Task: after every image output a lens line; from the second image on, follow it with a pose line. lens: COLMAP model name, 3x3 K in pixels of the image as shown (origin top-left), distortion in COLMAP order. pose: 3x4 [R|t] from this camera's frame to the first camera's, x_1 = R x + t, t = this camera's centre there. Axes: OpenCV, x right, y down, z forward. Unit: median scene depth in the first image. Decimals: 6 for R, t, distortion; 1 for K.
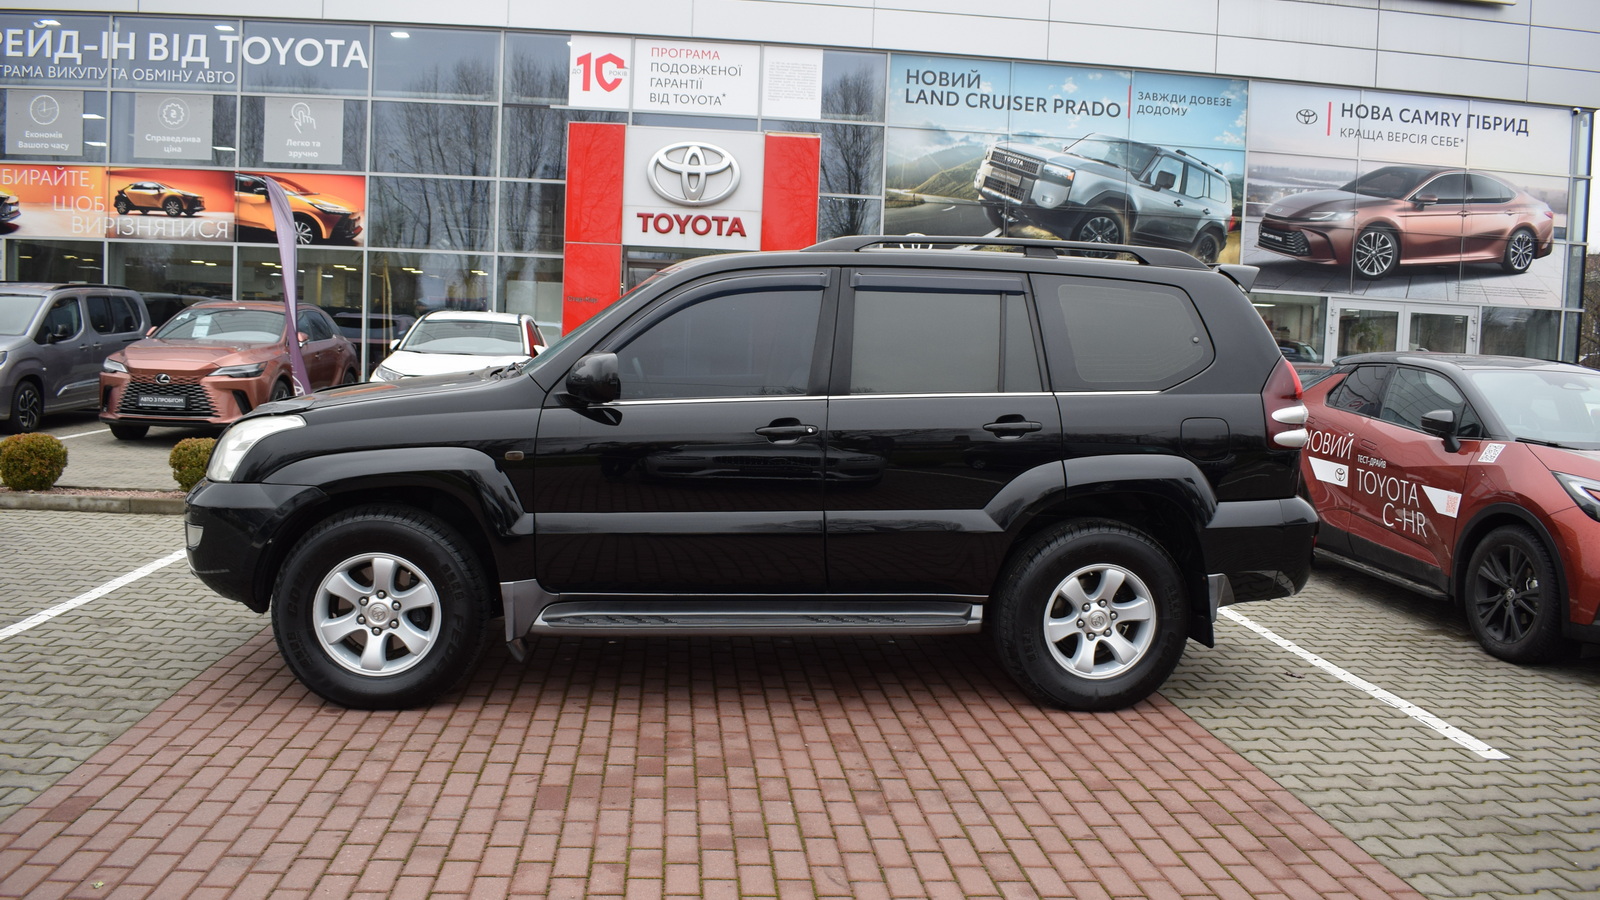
lens RADIAL K [[1284.4, 0, 800.0], [0, 1284.4, 450.0], [0, 0, 1]] dist [-0.097667, 0.019459]
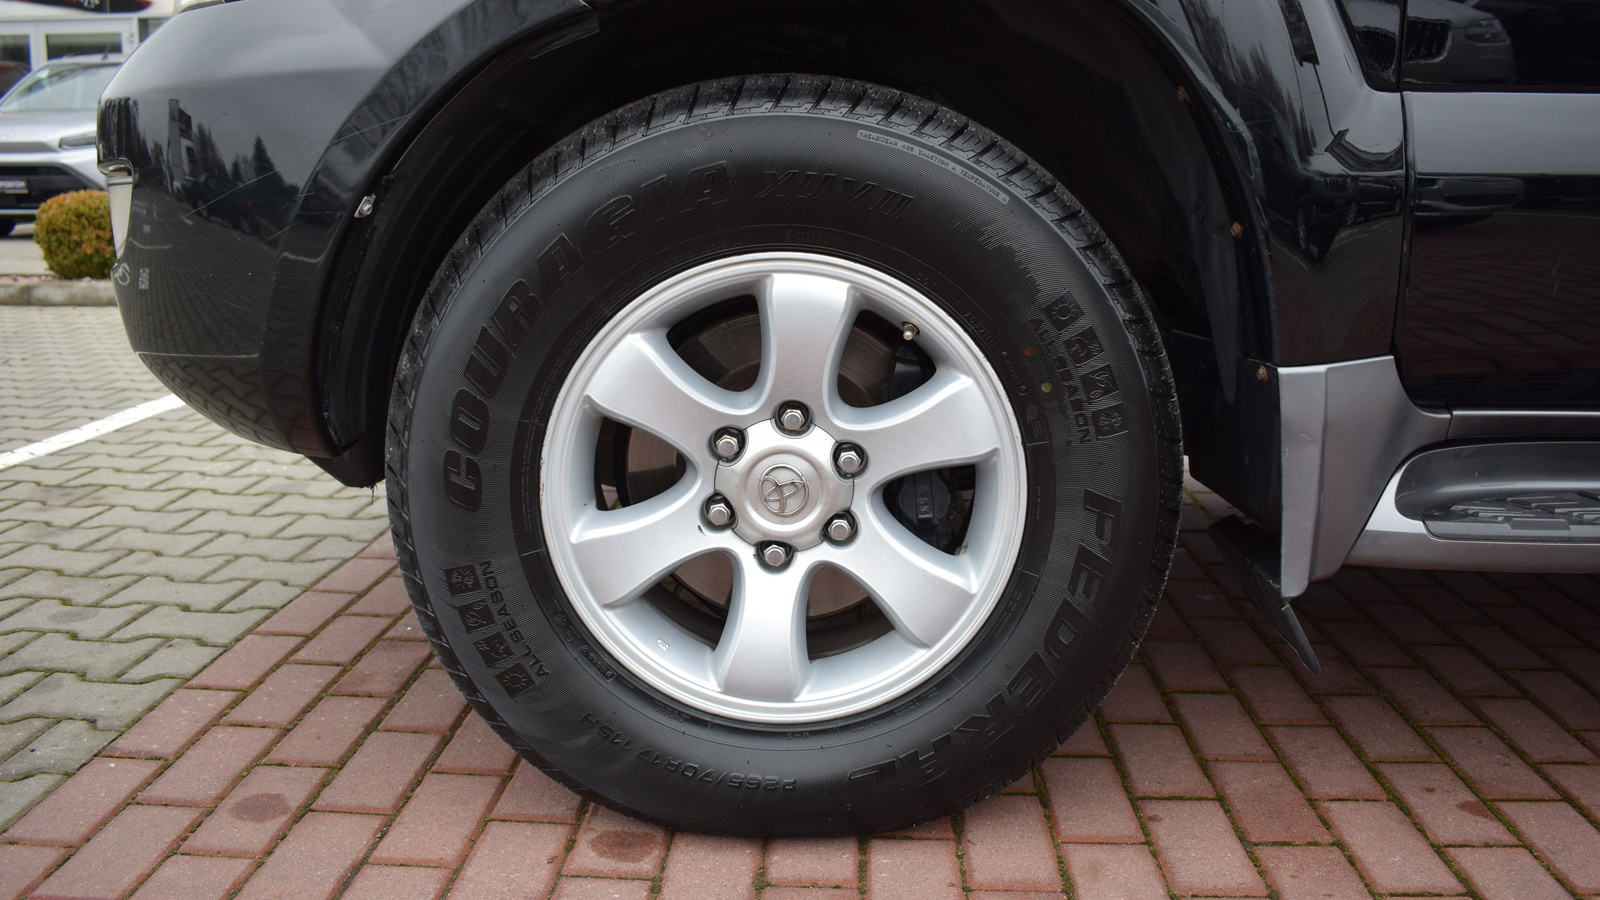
lens RADIAL K [[1318.0, 0, 802.6], [0, 1318.0, 410.1], [0, 0, 1]] dist [-0.083055, 0.004901]
pose [[0.989701, -0.002484, -0.143132, -0.071819], [0.015806, 0.995633, 0.092011, 0.021639], [0.142278, -0.093325, 0.985417, 0.181975]]
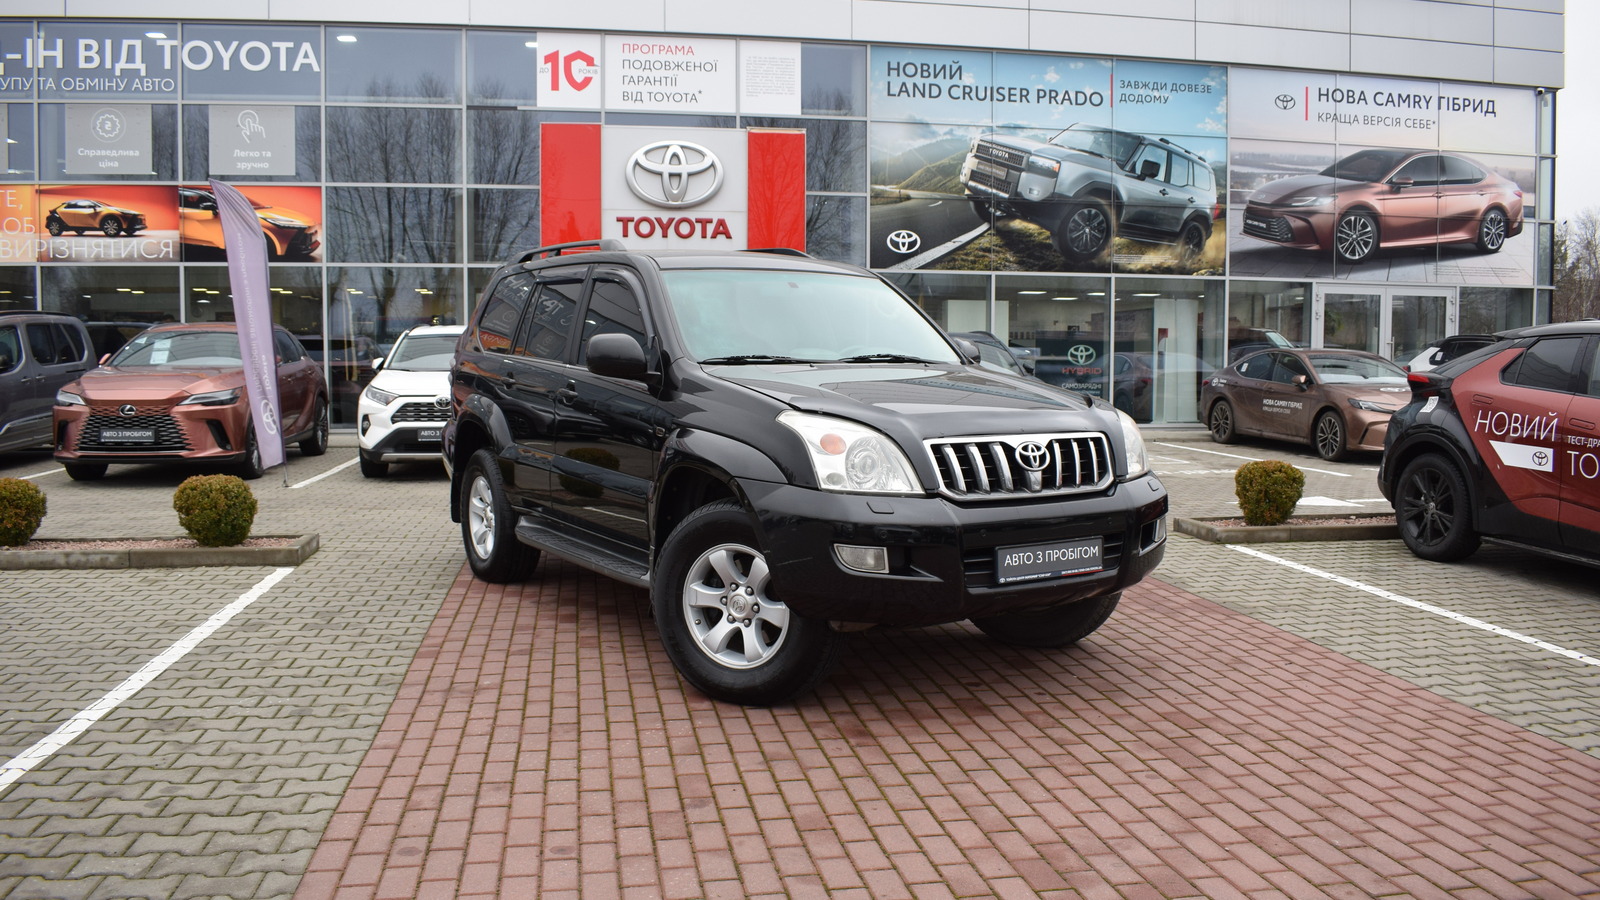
lens RADIAL K [[1249.6, 0, 801.6], [0, 1249.6, 450.7], [0, 0, 1]] dist [-0.097486, 0.018802]
pose [[0.996197, -0.043444, 0.075530, -0.068672], [0.043902, 0.999026, -0.004408, -0.002287], [-0.075265, 0.007707, 0.997134, 0.072955]]
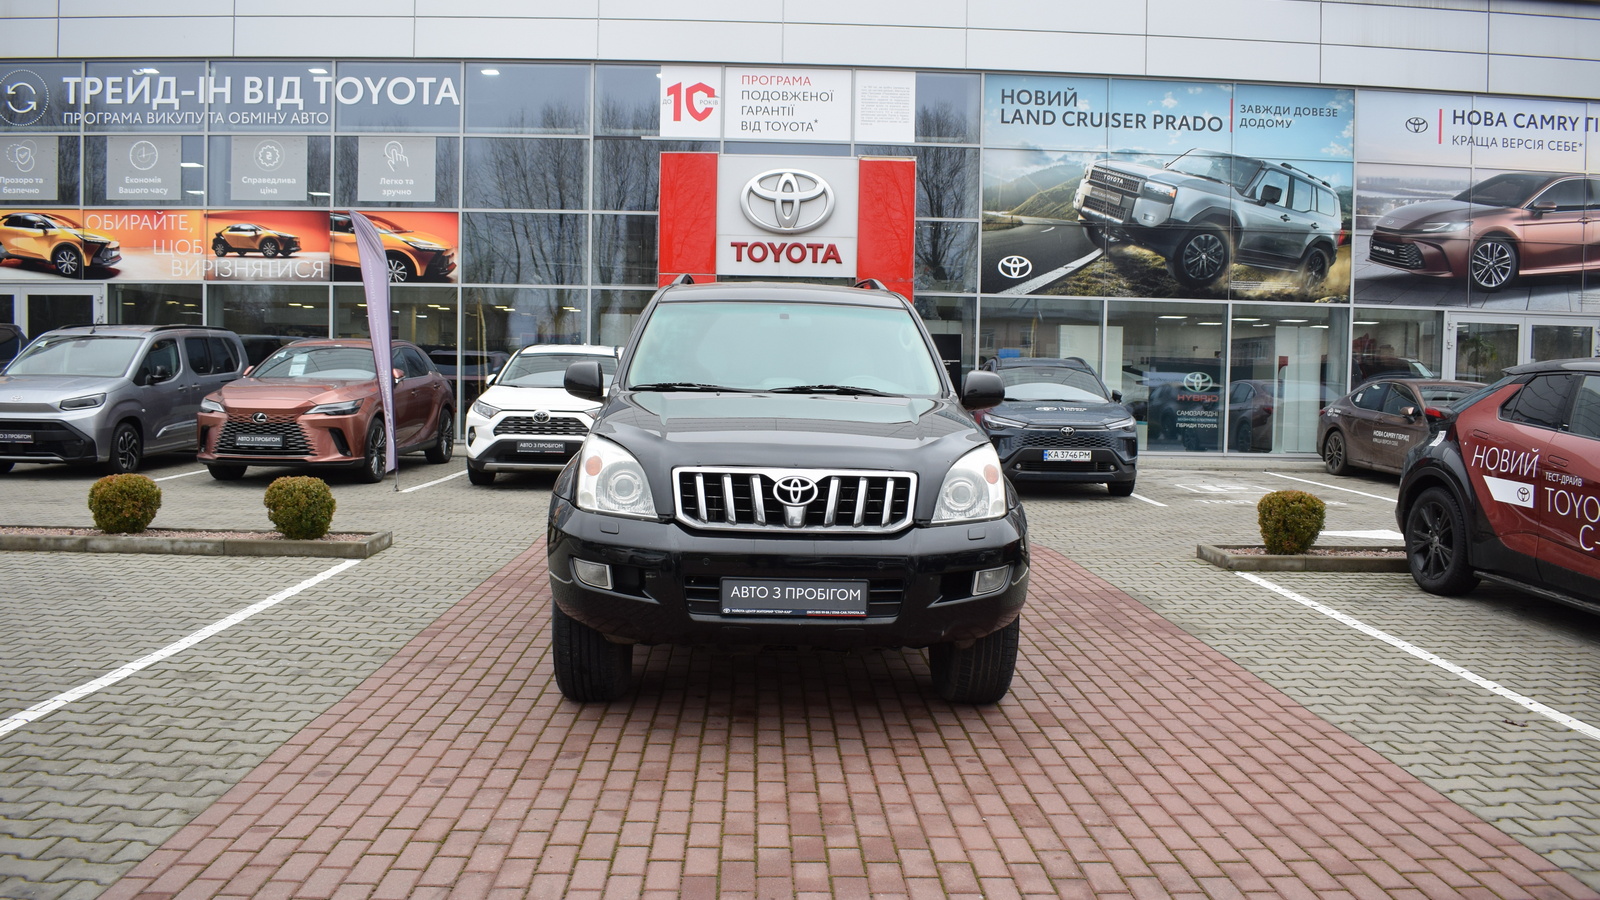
lens RADIAL K [[1267.5, 0, 800.7], [0, 1267.5, 450.8], [0, 0, 1]] dist [-0.096269, 0.017130]
pose [[0.997769, -0.018364, -0.064191, -0.014242], [0.016811, 0.999555, -0.024656, 0.000475], [0.064615, 0.023521, 0.997633, 0.034509]]
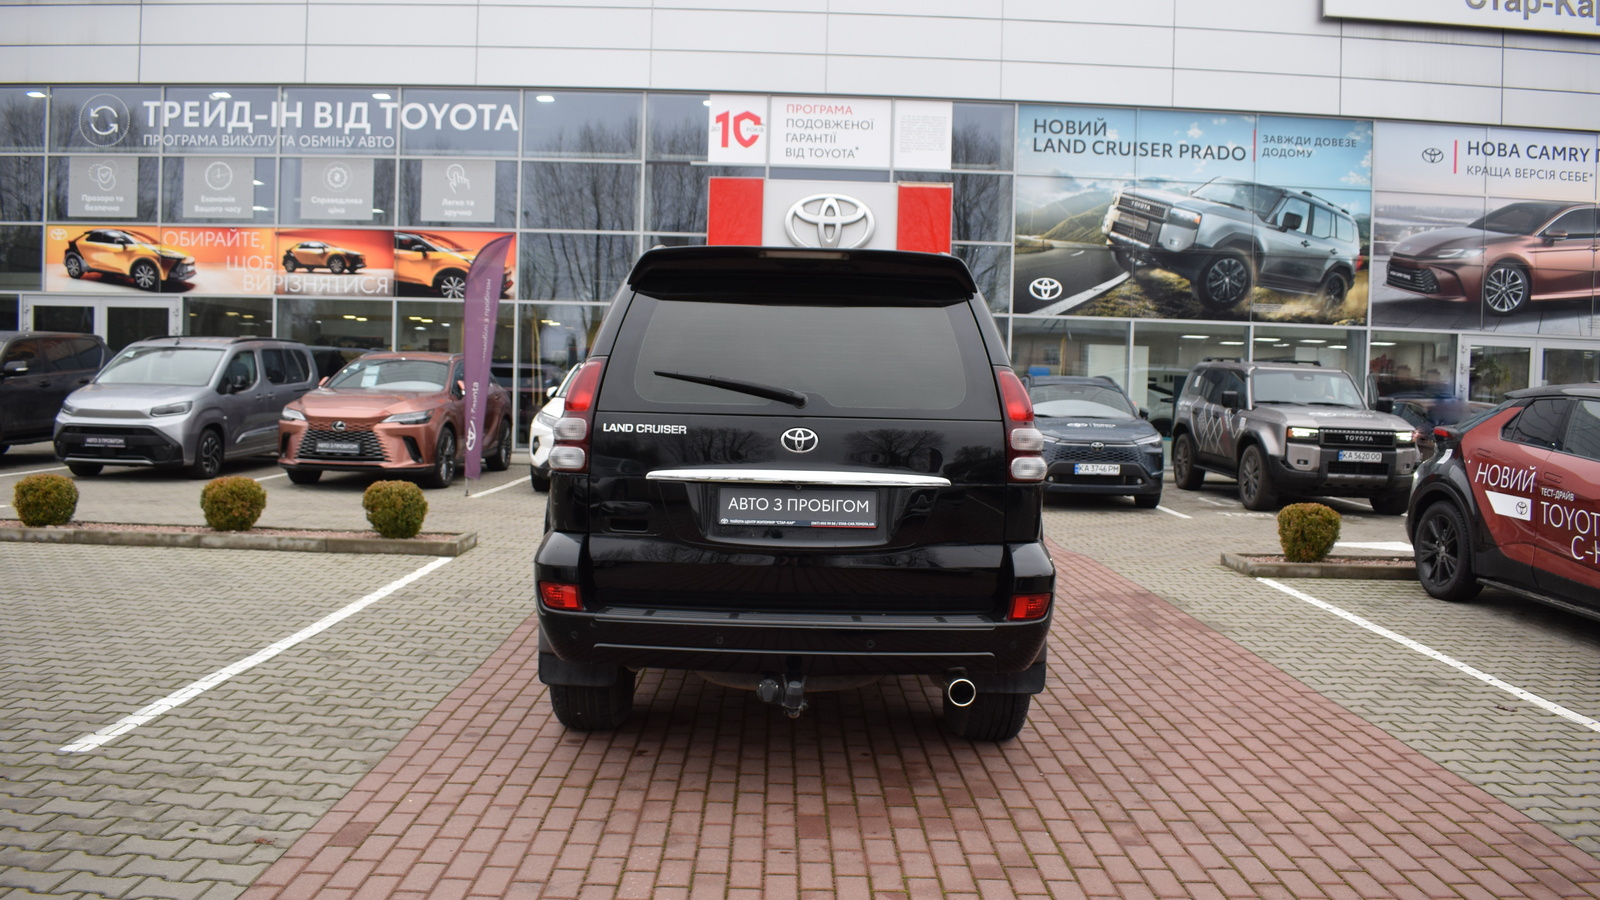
lens RADIAL K [[1247.7, 0, 801.2], [0, 1247.7, 451.2], [0, 0, 1]] dist [-0.097948, 0.018284]
pose [[0.996524, -0.008902, -0.082830, -0.024665], [0.006091, 0.999399, -0.034122, 0.001513], [0.083084, 0.033499, 0.995979, 0.001085]]
